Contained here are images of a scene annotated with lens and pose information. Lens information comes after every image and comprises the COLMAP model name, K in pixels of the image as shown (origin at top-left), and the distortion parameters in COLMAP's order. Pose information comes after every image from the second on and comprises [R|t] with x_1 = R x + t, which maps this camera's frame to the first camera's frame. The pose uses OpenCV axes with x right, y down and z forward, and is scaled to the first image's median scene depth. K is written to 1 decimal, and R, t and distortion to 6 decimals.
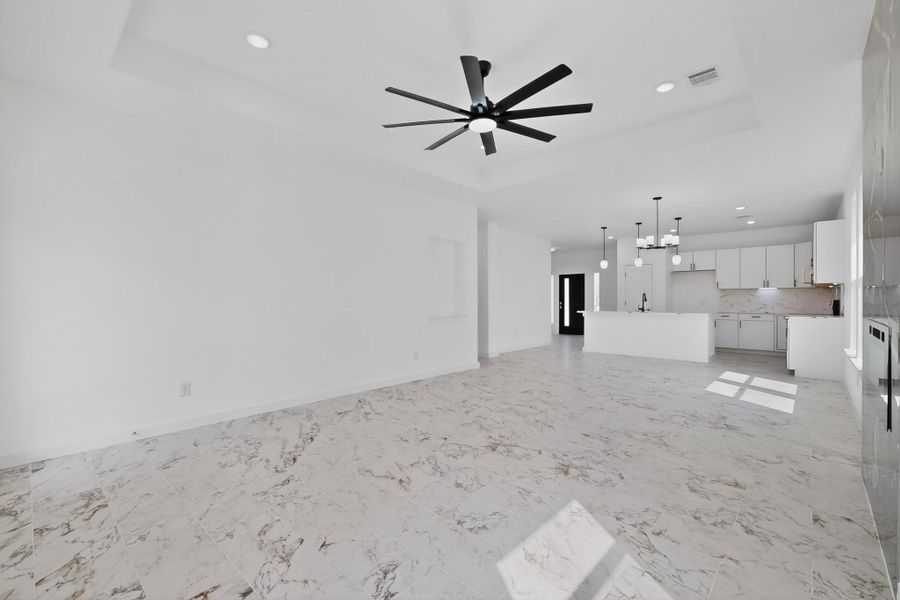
lens RADIAL K [[407.5, 0, 450.0], [0, 407.5, 300.0], [0, 0, 1]] dist [0.001892, 0.000675]
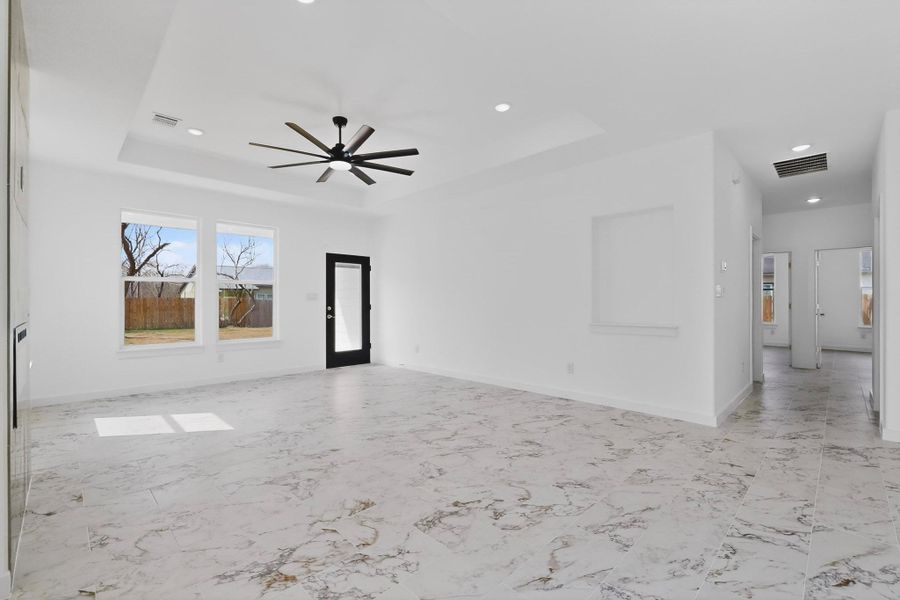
lens RADIAL K [[390.2, 0, 451.1], [0, 390.2, 302.1], [0, 0, 1]] dist [-0.000448, -0.000249]
pose [[-0.058042, 0.000340, -0.998314, 1.216941], [0.000638, 1.000000, 0.000303, -0.005862], [0.998314, -0.000619, -0.058042, 1.328800]]
